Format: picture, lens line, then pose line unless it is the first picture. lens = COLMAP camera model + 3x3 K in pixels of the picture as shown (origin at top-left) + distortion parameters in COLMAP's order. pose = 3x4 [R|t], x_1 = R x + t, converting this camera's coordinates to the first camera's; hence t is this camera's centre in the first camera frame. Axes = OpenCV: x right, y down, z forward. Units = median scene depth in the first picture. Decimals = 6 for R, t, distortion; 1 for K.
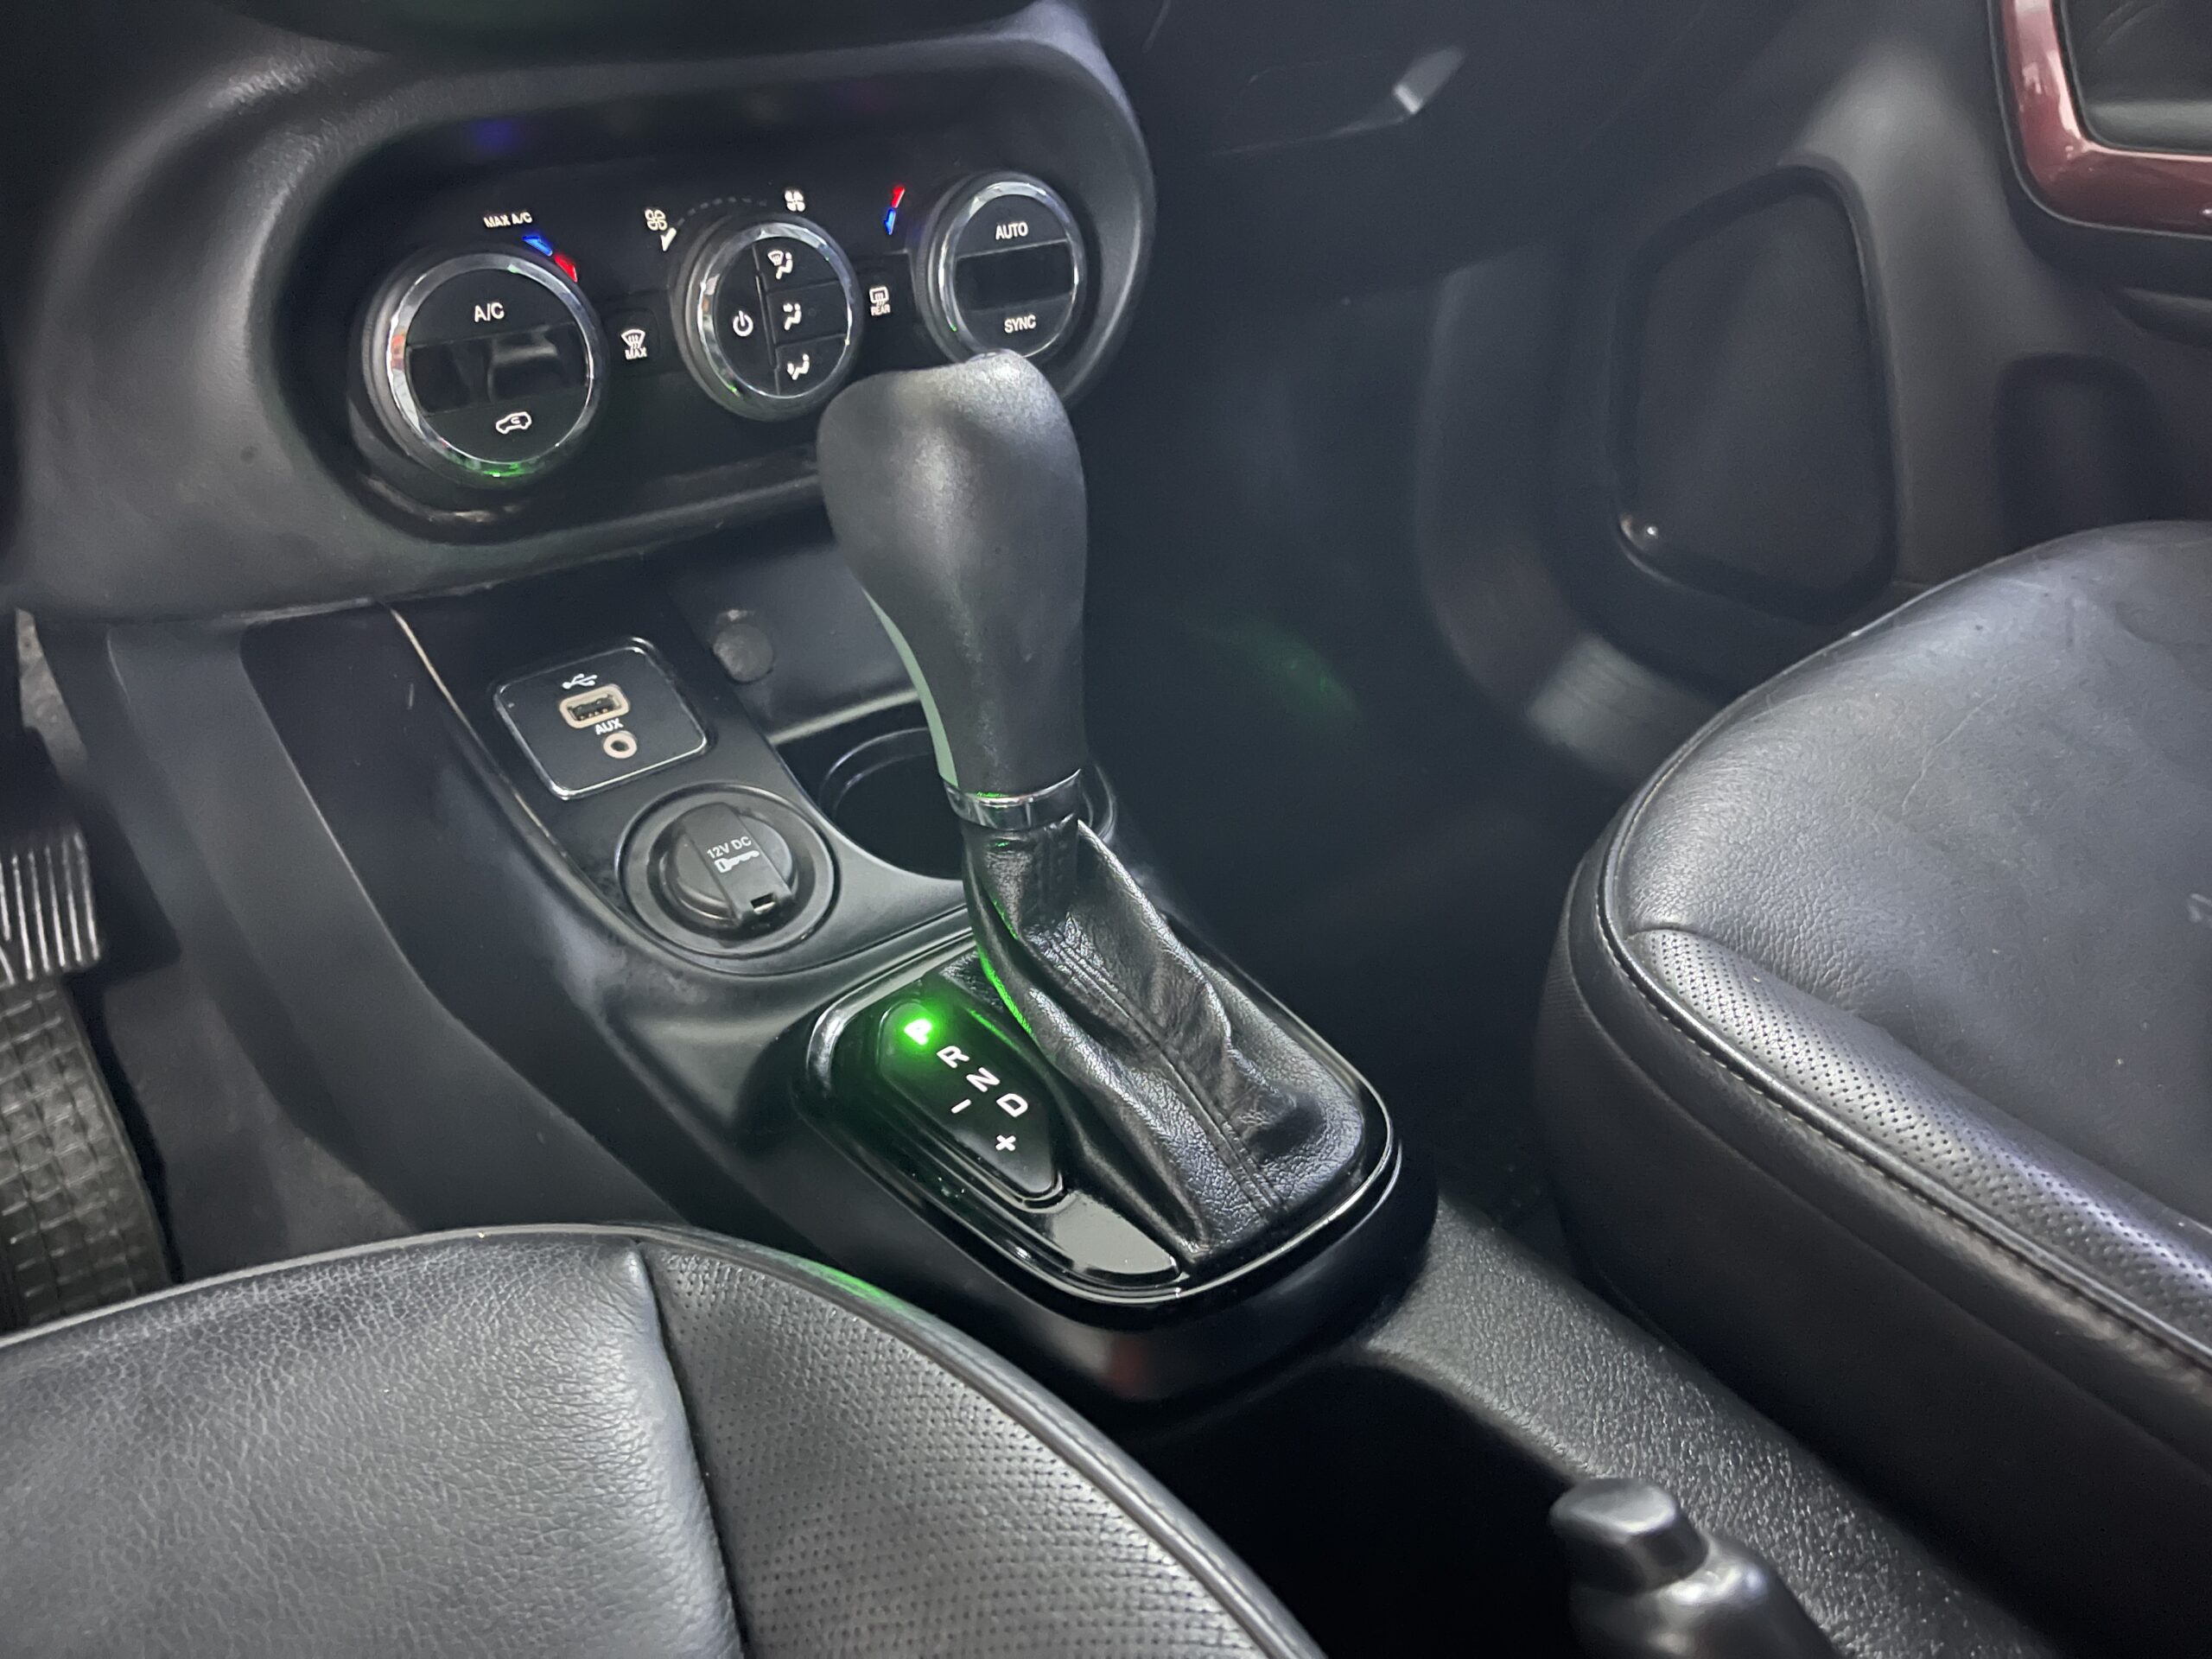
lens RADIAL K [[1724.9, 0, 1106.0], [0, 1724.9, 829.5], [0, 0, 1]] dist [0.031129, -0.002847]
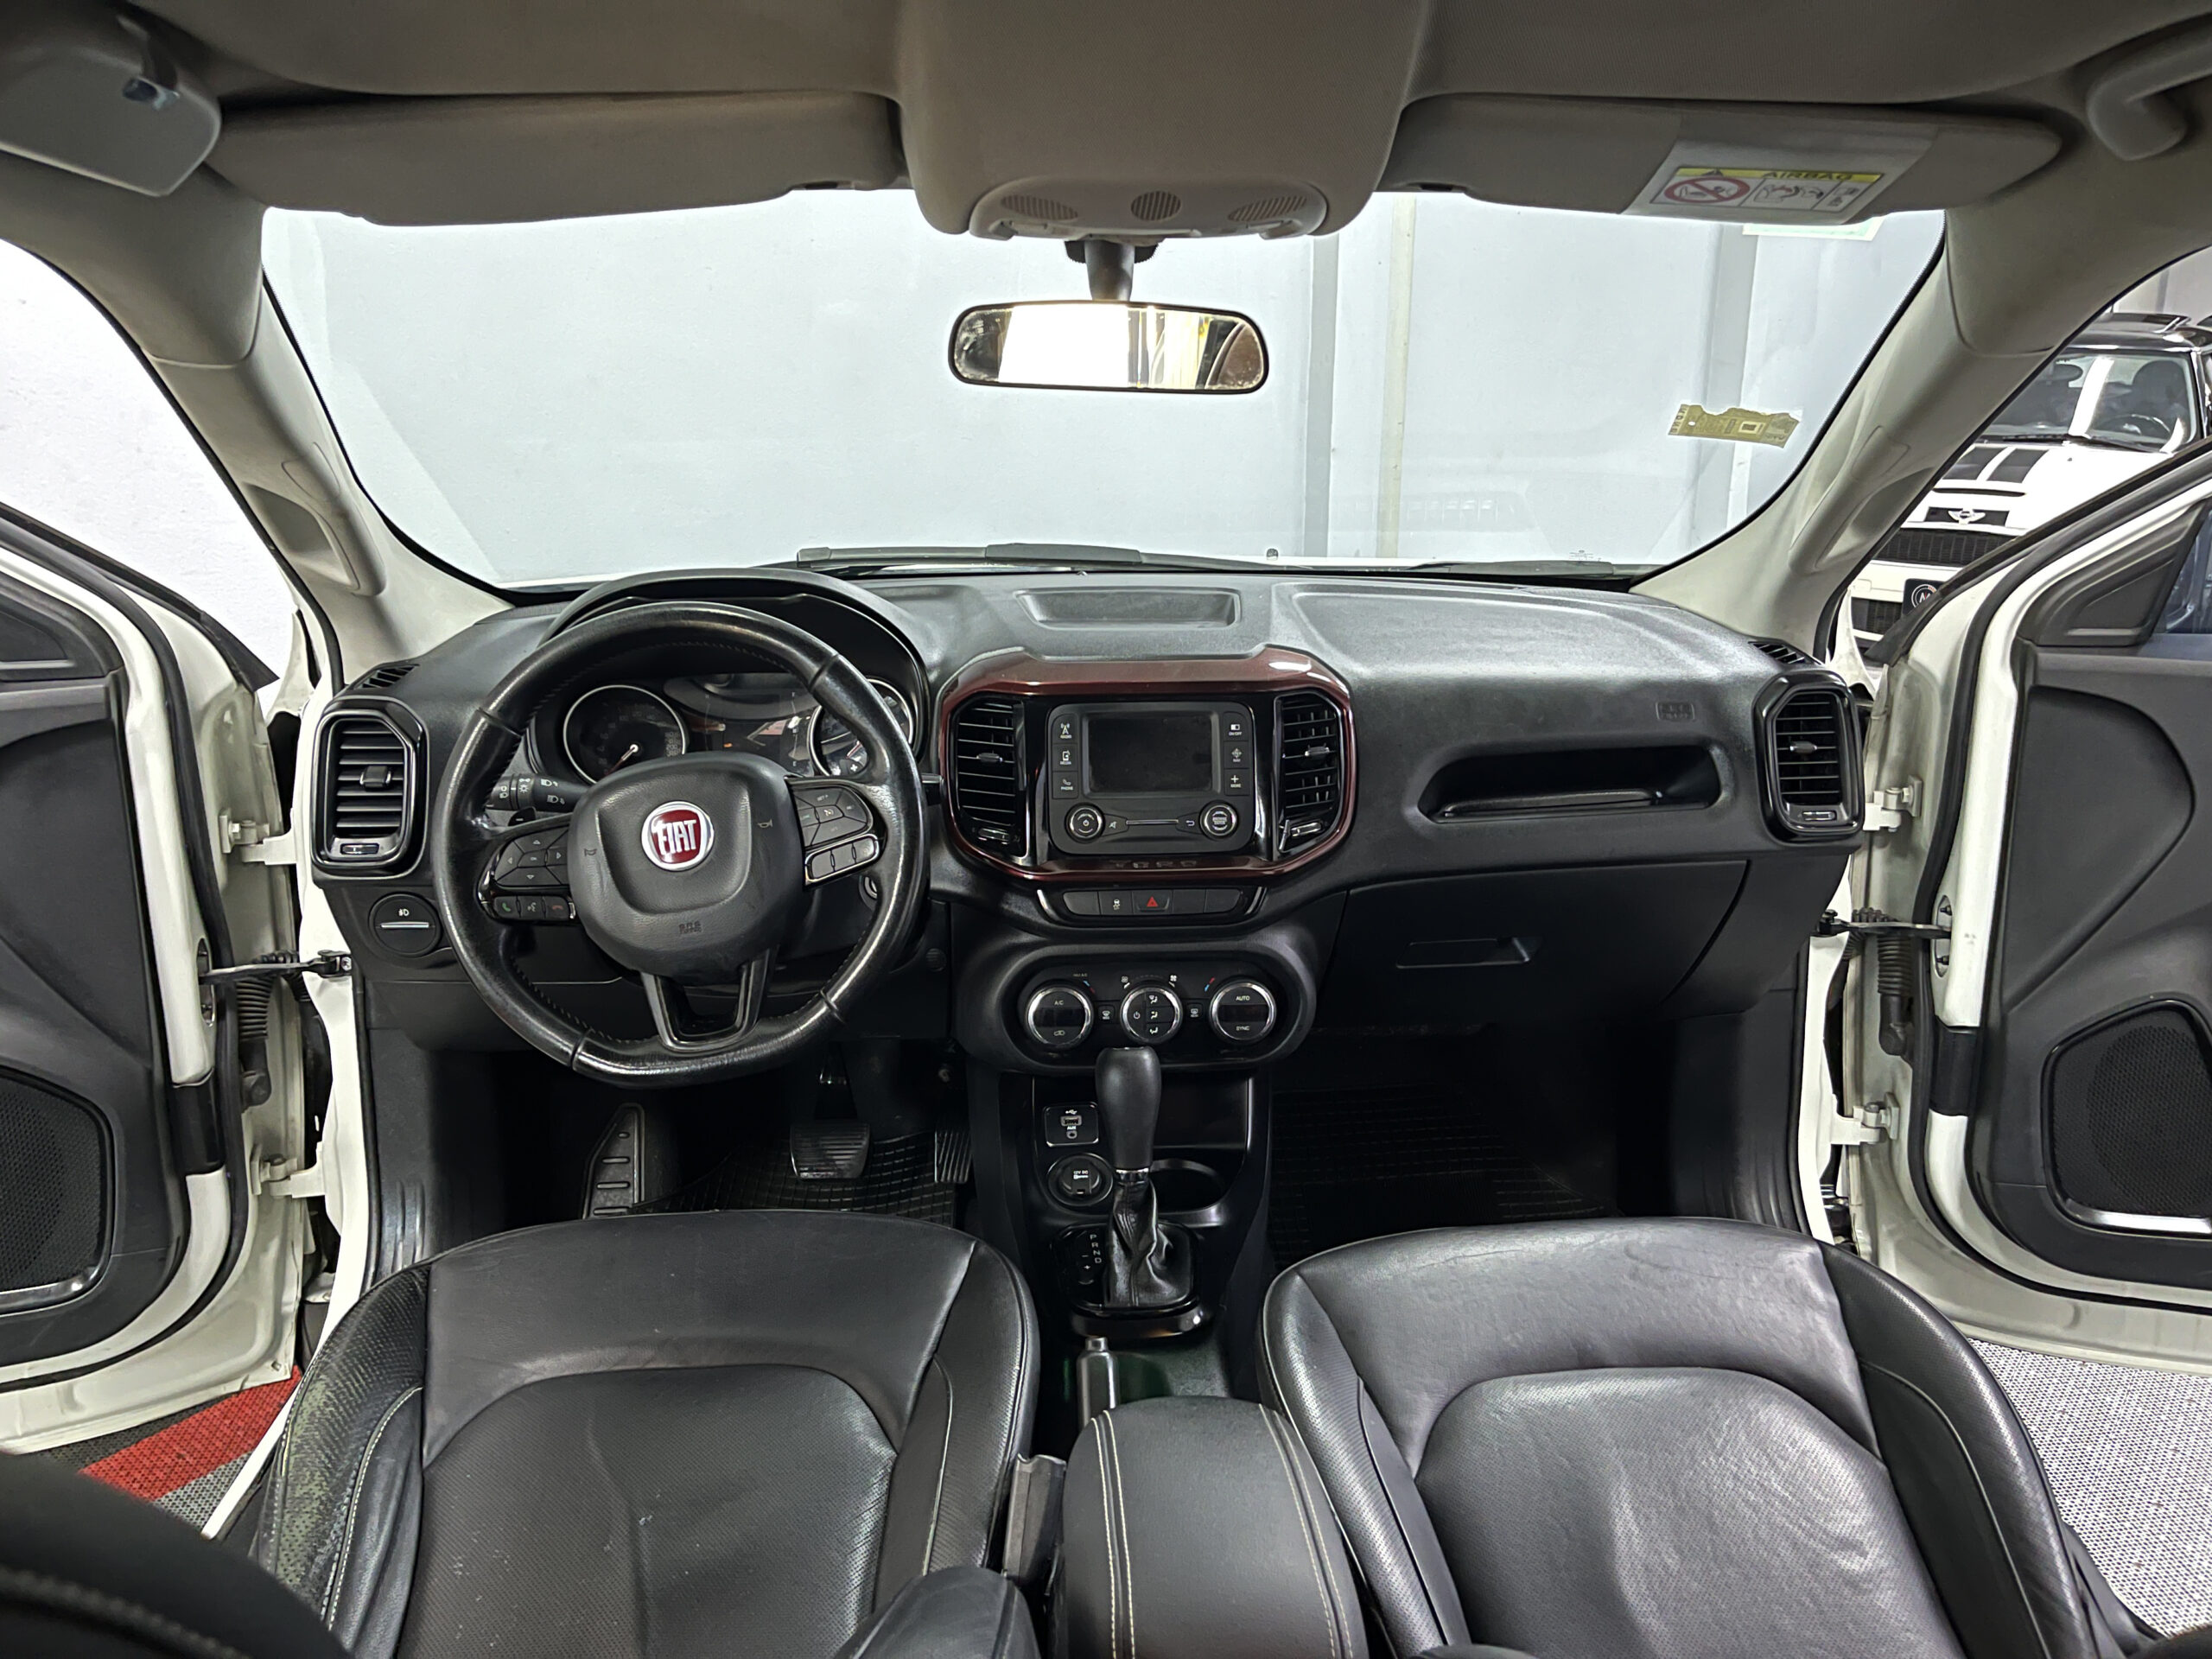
lens RADIAL K [[1735.5, 0, 1106.0], [0, 1735.5, 829.5], [0, 0, 1]] dist [0.075394, 0.001695]
pose [[0.802086, 0.143735, -0.579654, 1.546637], [-0.291643, 0.941272, -0.170152, -0.049240], [0.521155, 0.305529, 0.796900, -1.690601]]
